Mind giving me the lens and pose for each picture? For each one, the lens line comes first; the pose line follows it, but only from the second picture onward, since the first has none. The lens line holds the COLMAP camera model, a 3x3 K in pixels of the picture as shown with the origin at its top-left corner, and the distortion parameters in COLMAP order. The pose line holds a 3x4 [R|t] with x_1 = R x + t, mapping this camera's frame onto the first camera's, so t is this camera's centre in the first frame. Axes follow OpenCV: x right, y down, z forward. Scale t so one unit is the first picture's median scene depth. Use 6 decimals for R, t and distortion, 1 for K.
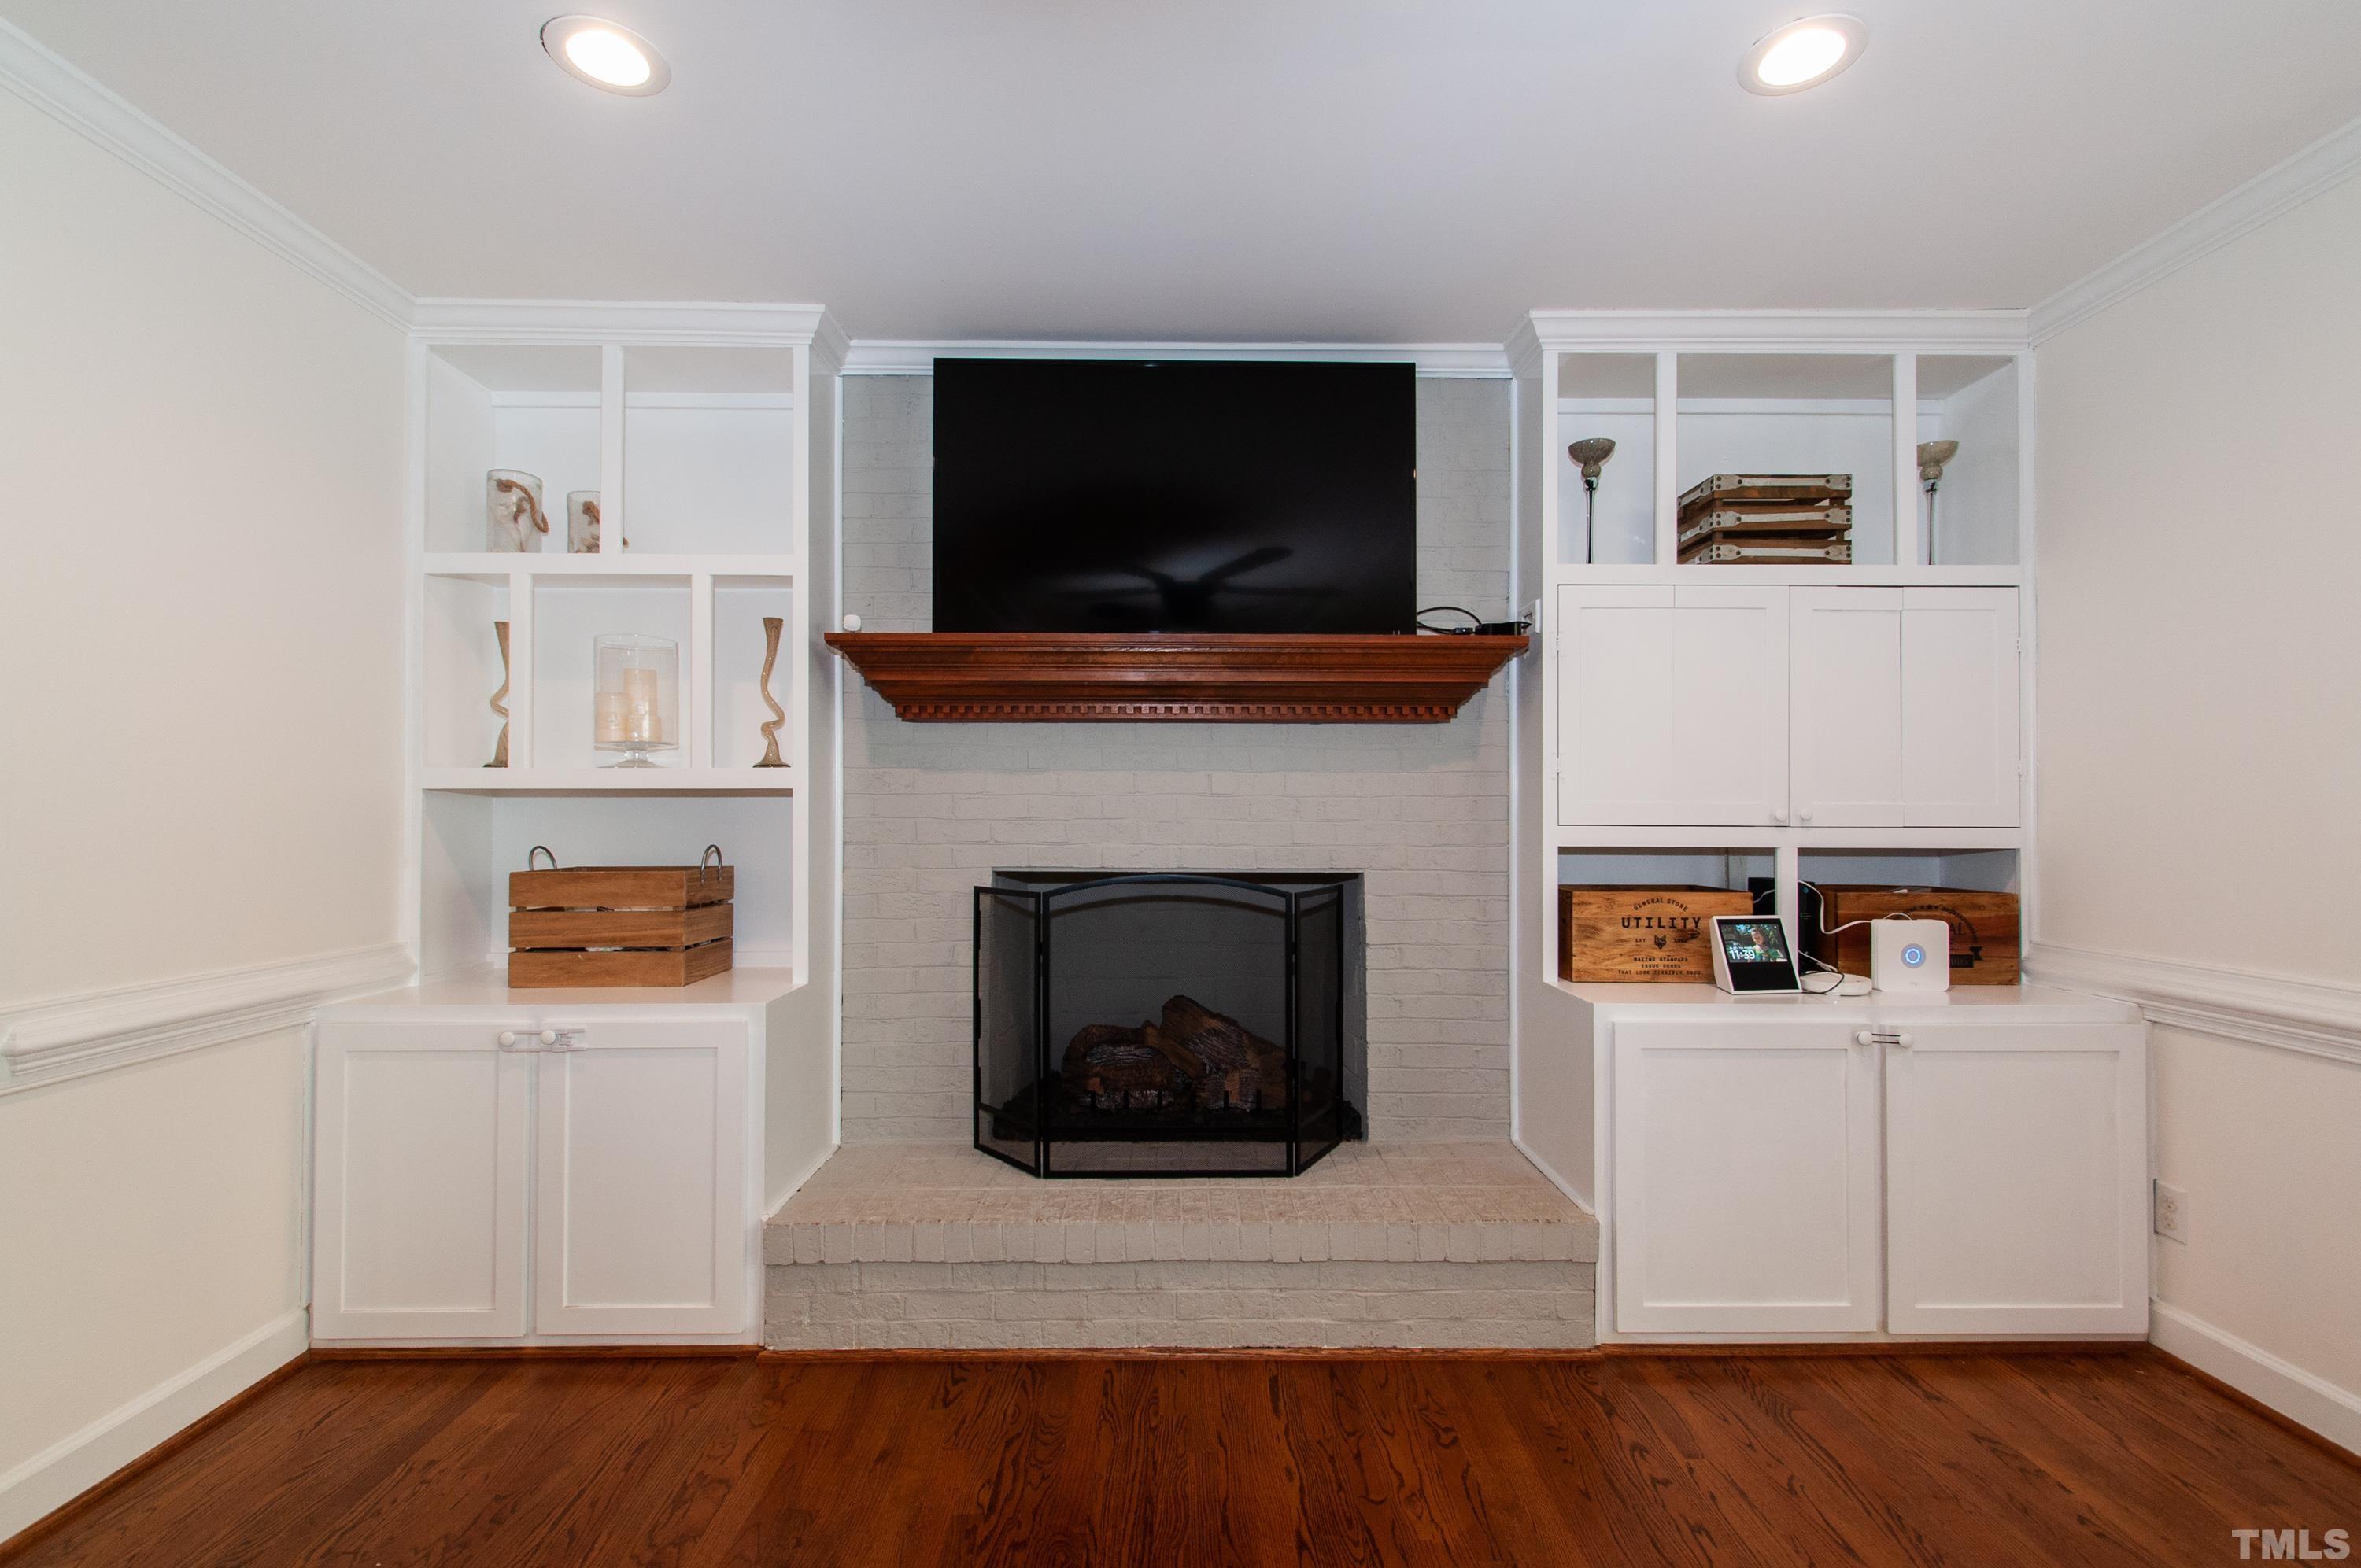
lens RADIAL K [[1053.1, 0, 1152.3], [0, 1053.1, 801.8], [0, 0, 1]] dist [0.002709, -0.000070]
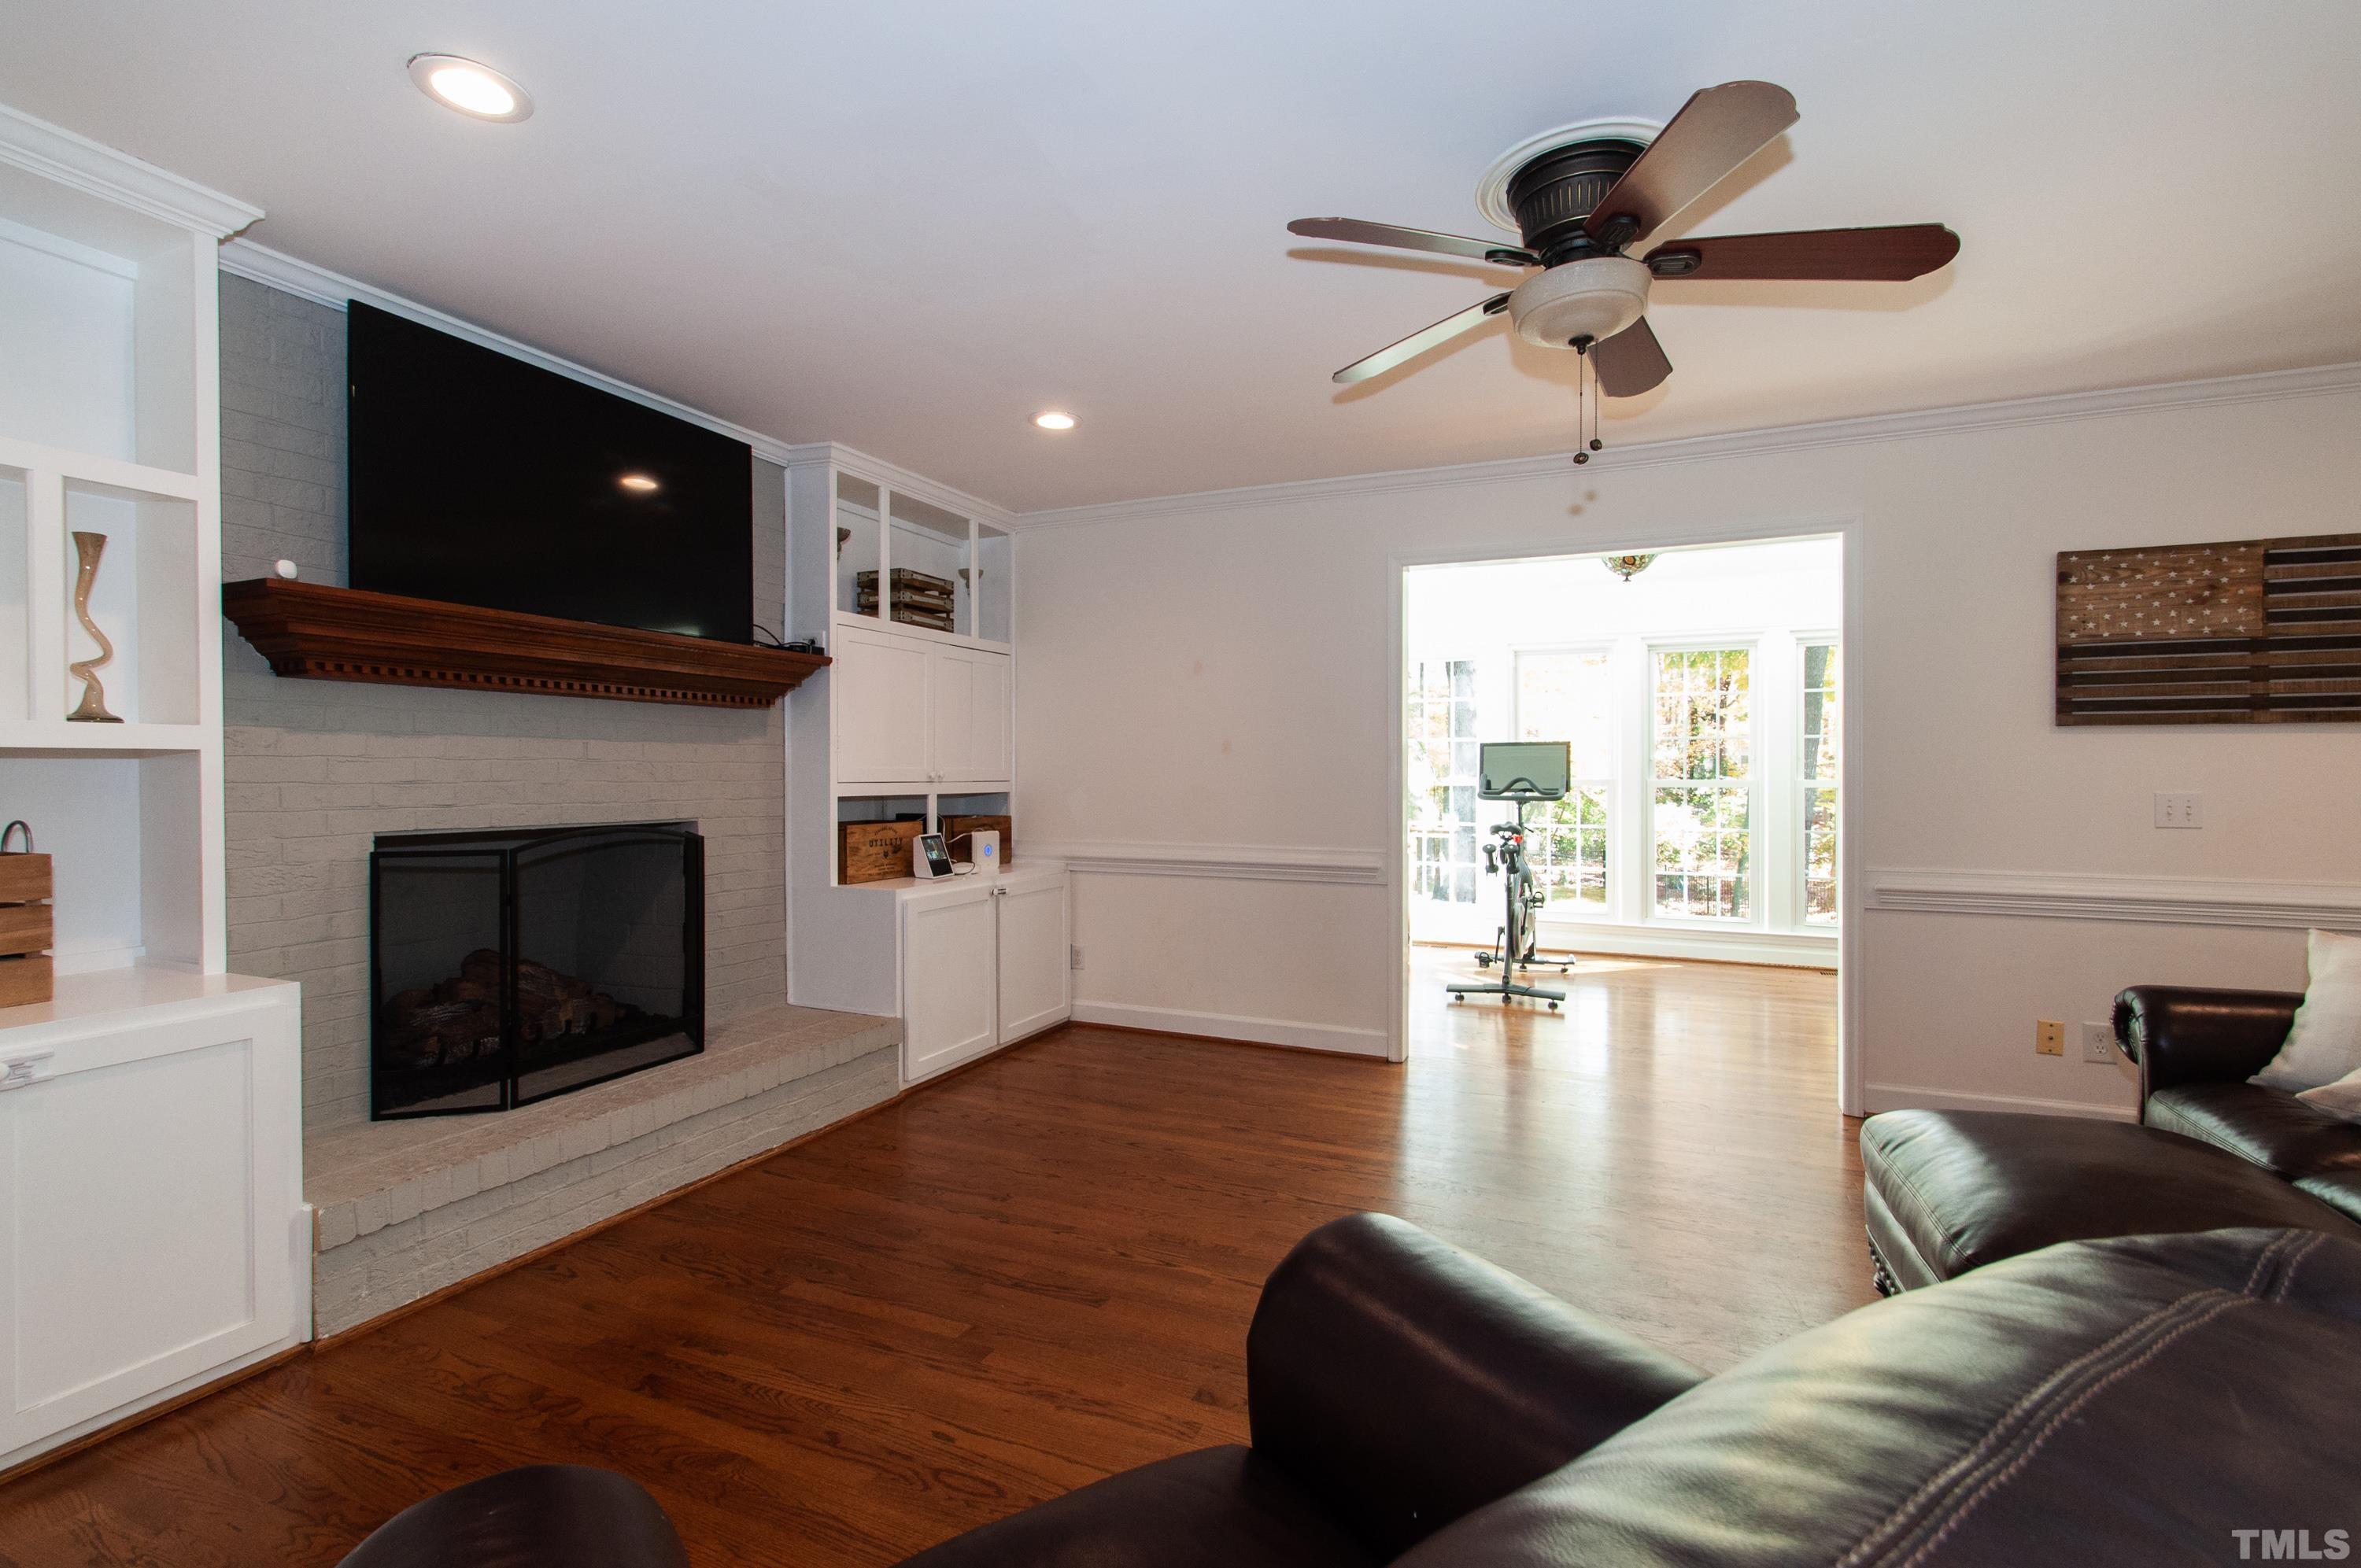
lens RADIAL K [[1037.1, 0, 1189.0], [0, 1037.1, 791.7], [0, 0, 1]] dist [-0.000395, -0.000043]
pose [[0.417153, -0.018837, 0.908641, -0.767675], [-0.007795, 0.999674, 0.024303, -0.005047], [-0.908803, -0.017221, 0.416870, -0.084386]]
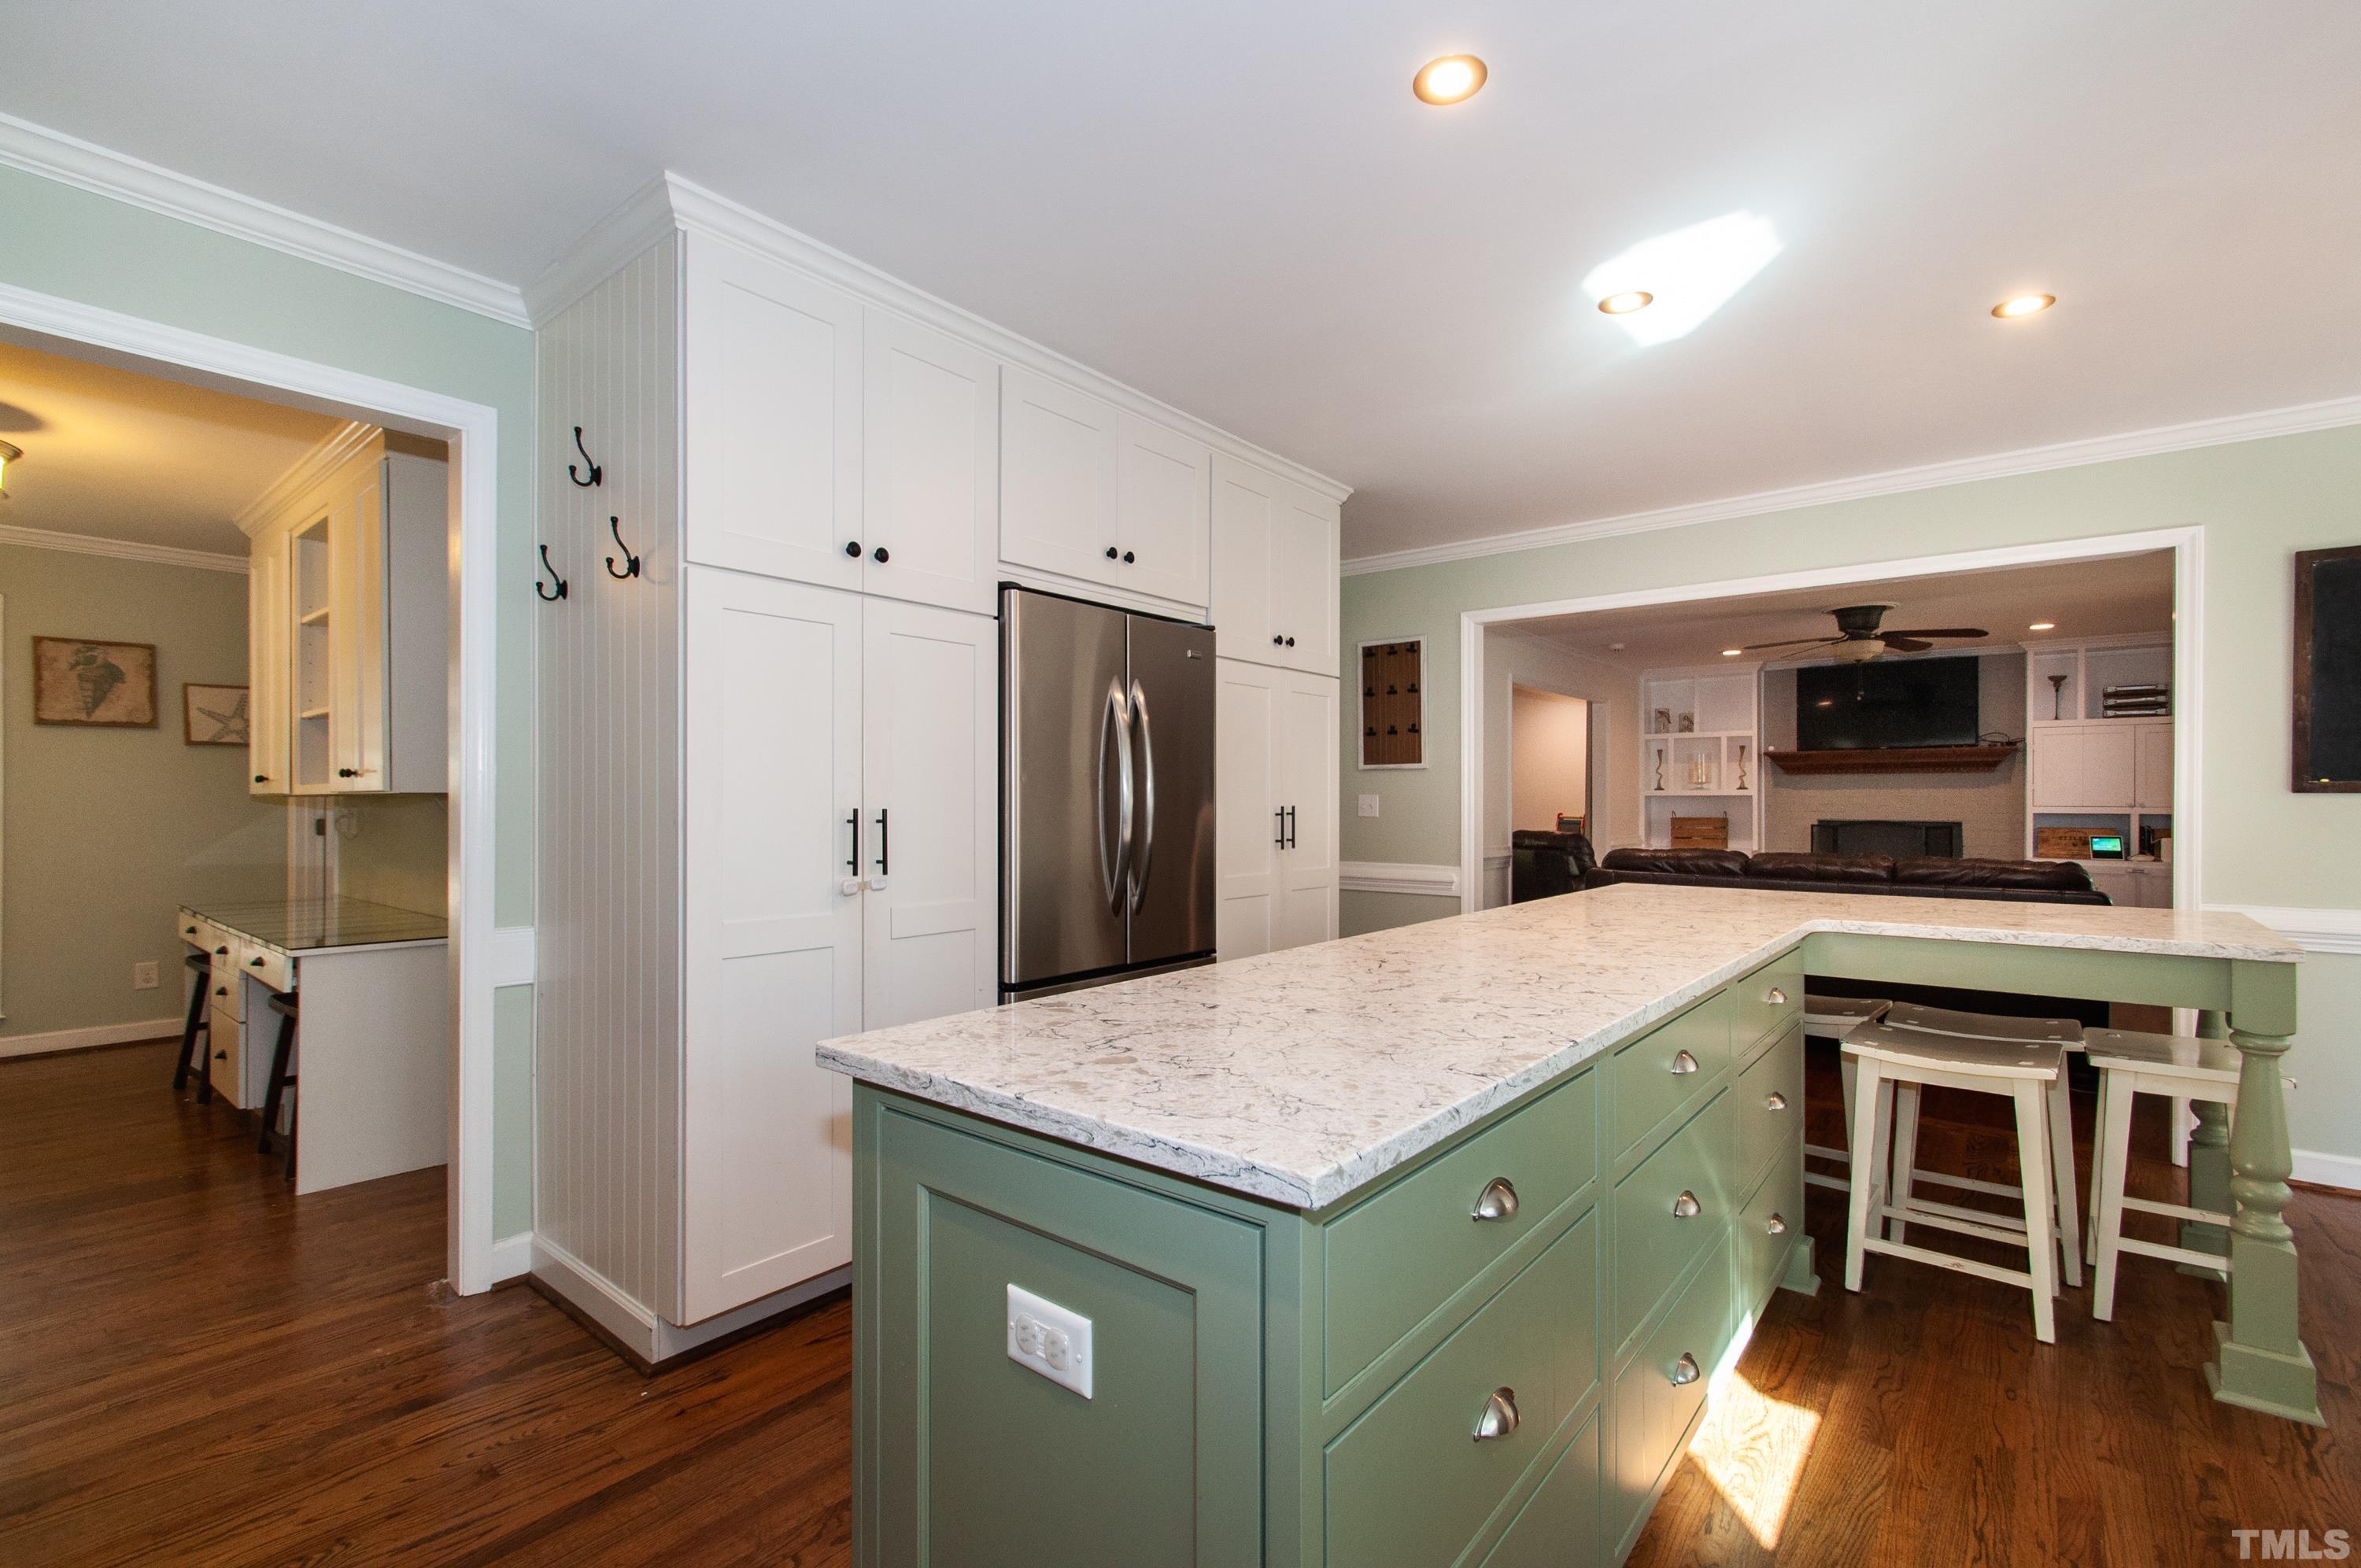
lens RADIAL K [[1053.1, 0, 1152.3], [0, 1053.1, 801.8], [0, 0, 1]] dist [0.002709, -0.000070]
pose [[0.753765, -0.000176, -0.657144, 0.476416], [0.007674, 0.999934, 0.008535, -0.037968], [0.657099, -0.011477, 0.753717, -3.034785]]
